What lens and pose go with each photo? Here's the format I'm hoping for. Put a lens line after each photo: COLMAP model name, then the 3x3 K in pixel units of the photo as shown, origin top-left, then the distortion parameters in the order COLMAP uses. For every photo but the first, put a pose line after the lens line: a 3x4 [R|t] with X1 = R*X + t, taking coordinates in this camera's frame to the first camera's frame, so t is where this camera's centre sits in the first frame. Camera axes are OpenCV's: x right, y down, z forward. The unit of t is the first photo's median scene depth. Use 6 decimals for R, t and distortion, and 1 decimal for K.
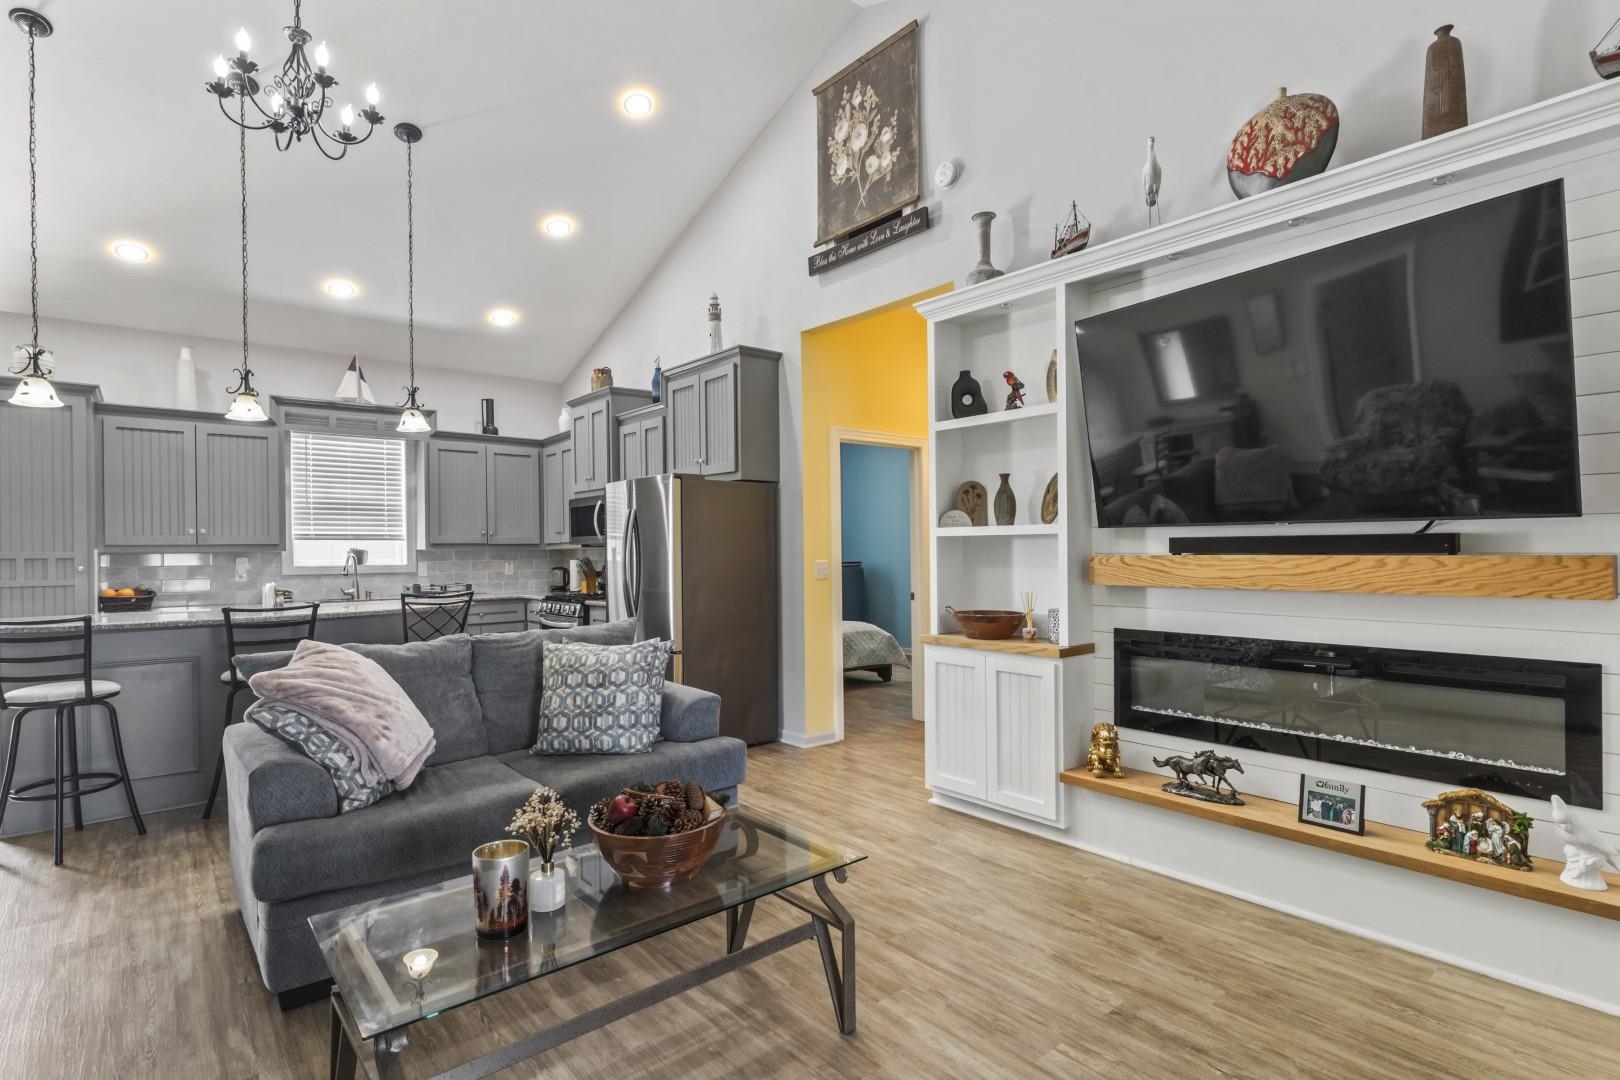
lens RADIAL K [[794.0, 0, 800.3], [0, 794.0, 551.4], [0, 0, 1]] dist [0.001357, -0.000773]
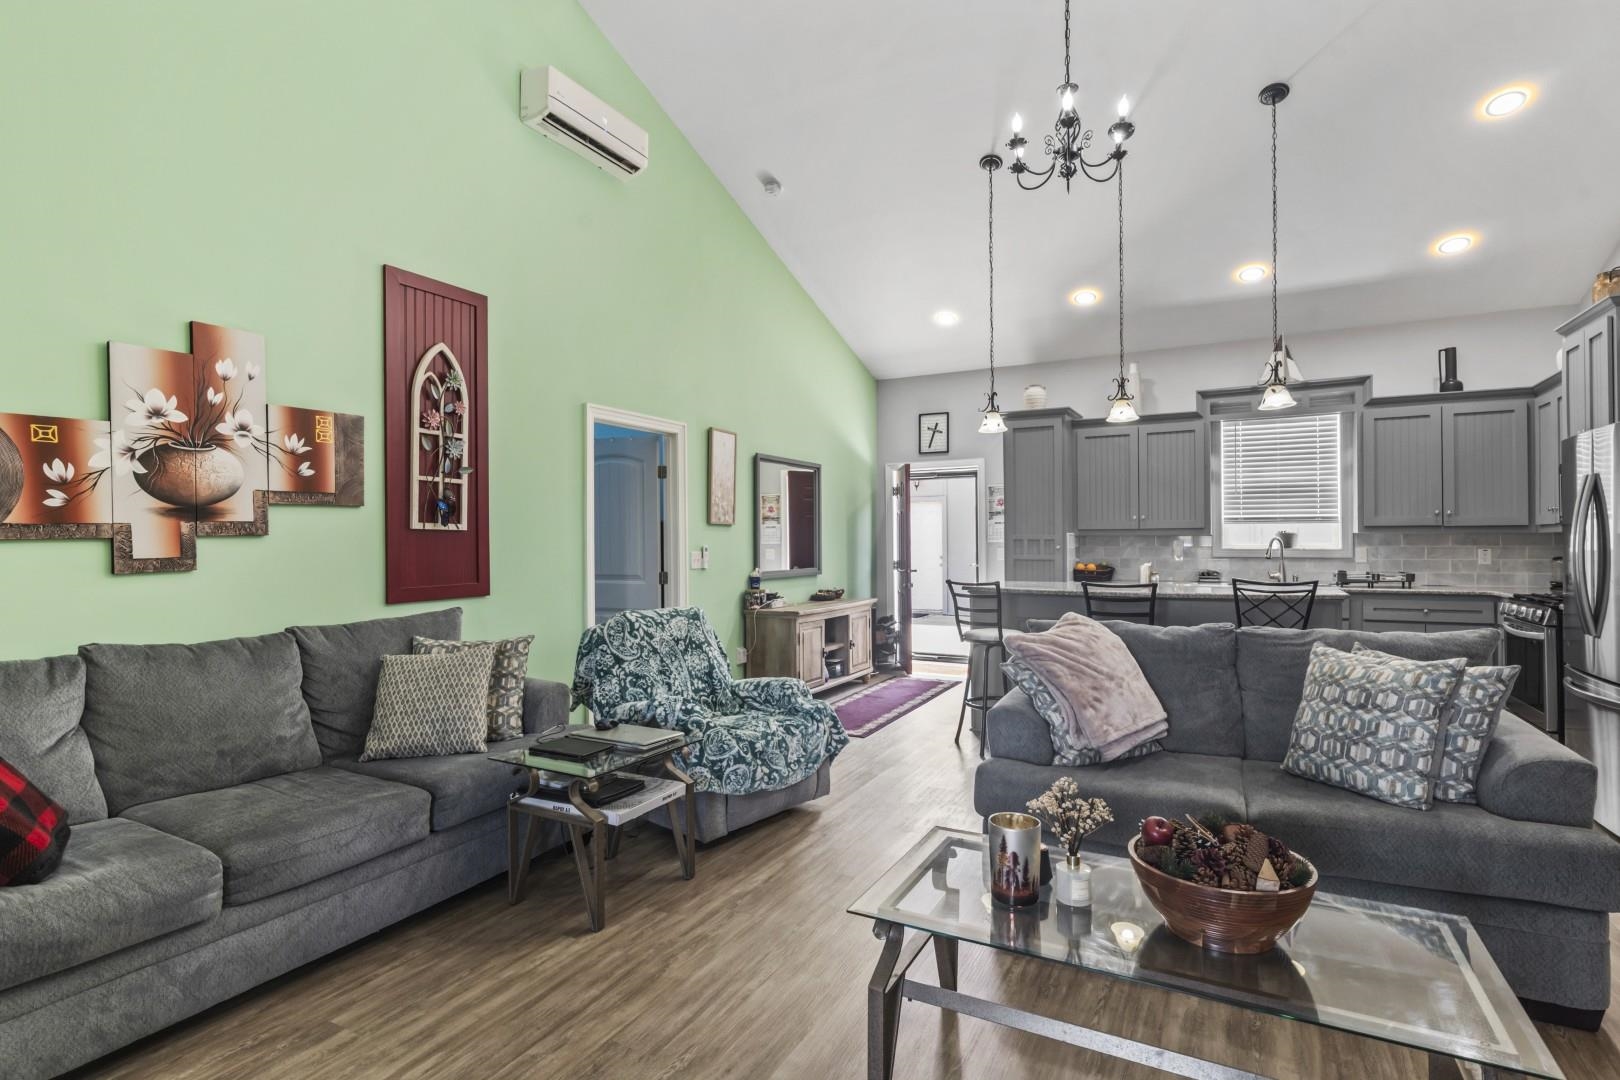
lens RADIAL K [[794.0, 0, 812.4], [0, 794.0, 538.1], [0, 0, 1]] dist [0.001357, -0.000773]
pose [[0.371237, 0.006030, -0.928519, 0.206593], [-0.000694, 0.999980, 0.006216, -0.002179], [0.928538, -0.001663, 0.371234, 0.150170]]
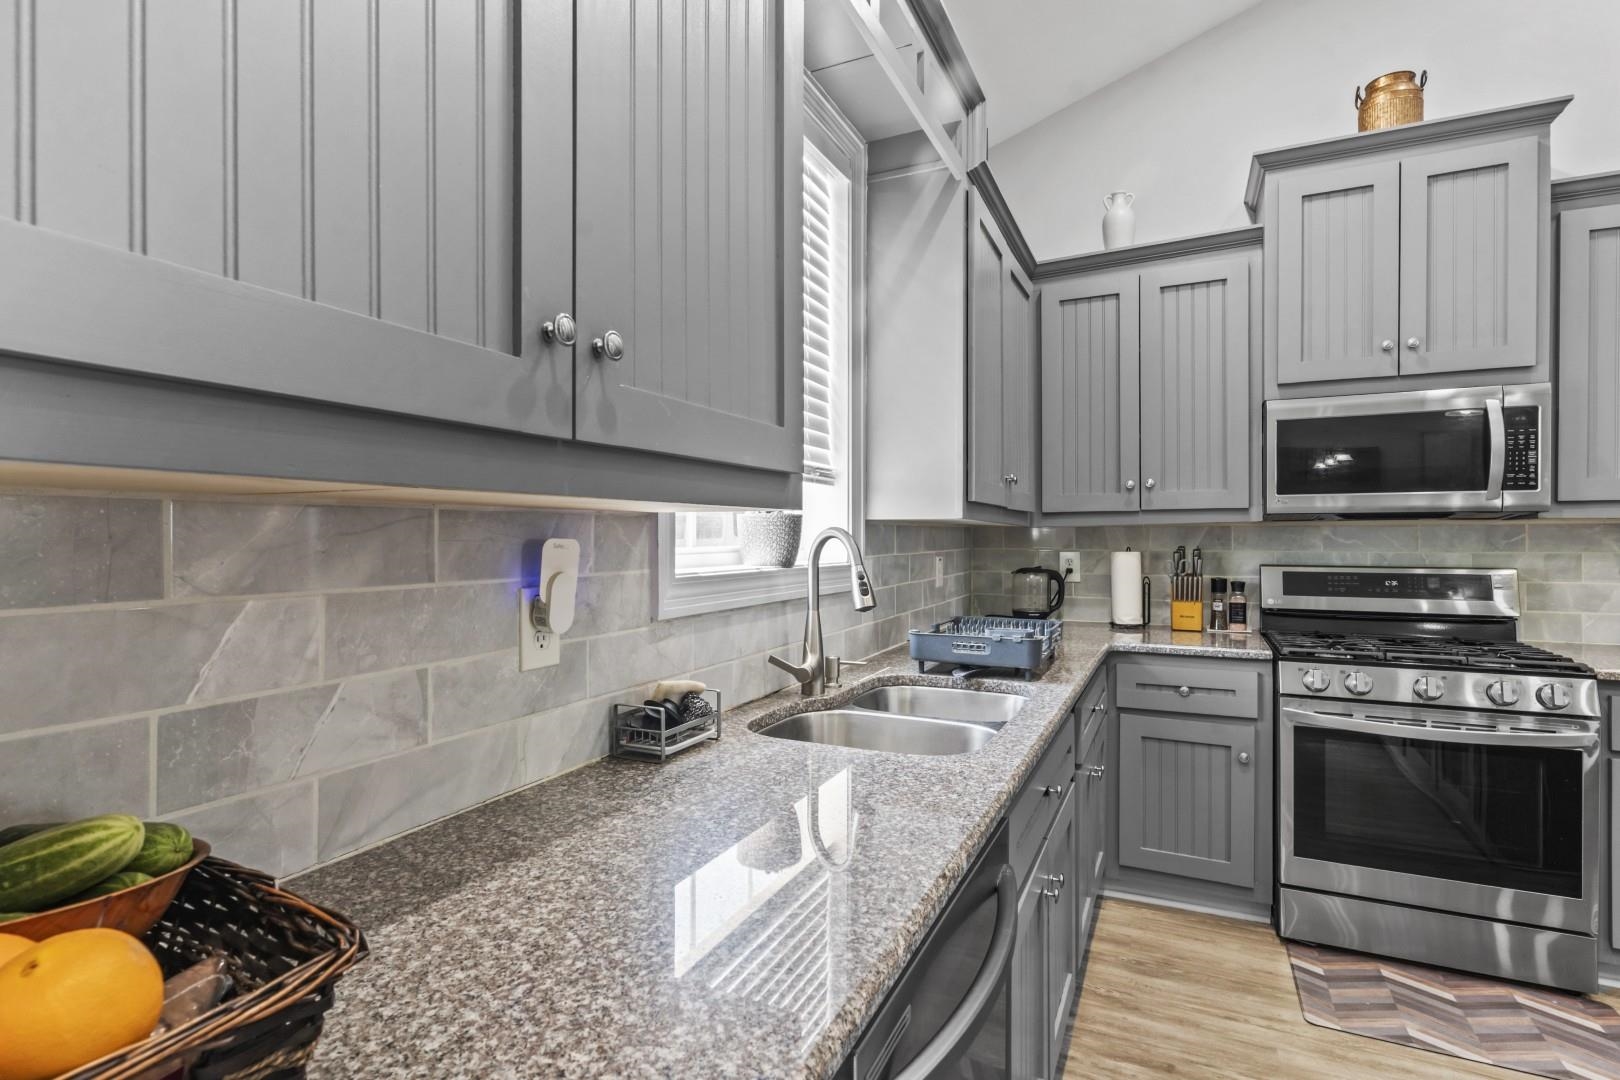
lens RADIAL K [[794.0, 0, 798.8], [0, 794.0, 537.3], [0, 0, 1]] dist [0.001357, -0.000773]
pose [[0.908531, 0.010487, 0.417685, -1.044497], [-0.010133, 0.999944, -0.003065, 0.010813], [-0.417694, -0.001447, 0.908587, 1.155052]]
